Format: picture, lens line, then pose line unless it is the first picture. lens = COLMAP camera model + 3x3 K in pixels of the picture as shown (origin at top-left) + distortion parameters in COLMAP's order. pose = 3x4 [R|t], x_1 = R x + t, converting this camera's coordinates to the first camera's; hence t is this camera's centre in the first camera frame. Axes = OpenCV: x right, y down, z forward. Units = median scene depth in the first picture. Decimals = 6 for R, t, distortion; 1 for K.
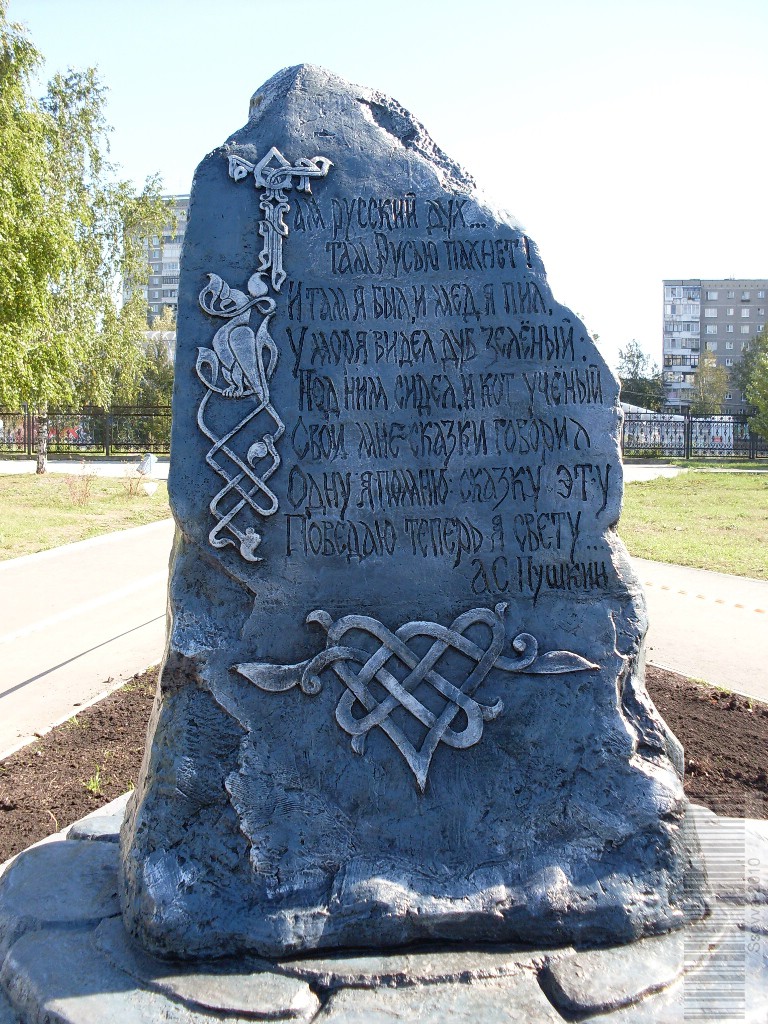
lens RADIAL K [[1113.9, 0, 386.3], [0, 1113.9, 513.6], [0, 0, 1]] dist [-0.151351, 0.000000]
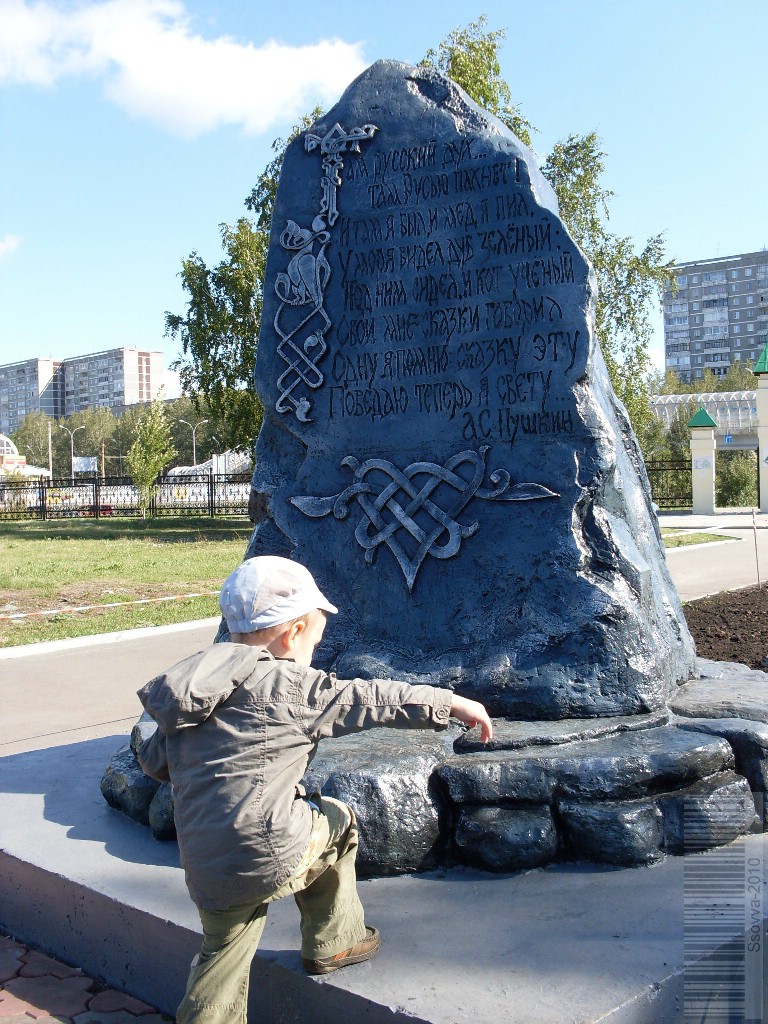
lens RADIAL K [[1113.9, 0, 381.9], [0, 1113.9, 510.4], [0, 0, 1]] dist [-0.151351, 0.000000]
pose [[0.891280, -0.023523, -0.452844, 0.558440], [-0.001757, 0.998467, -0.055322, 0.219417], [0.453451, 0.050103, 0.889872, -0.148795]]
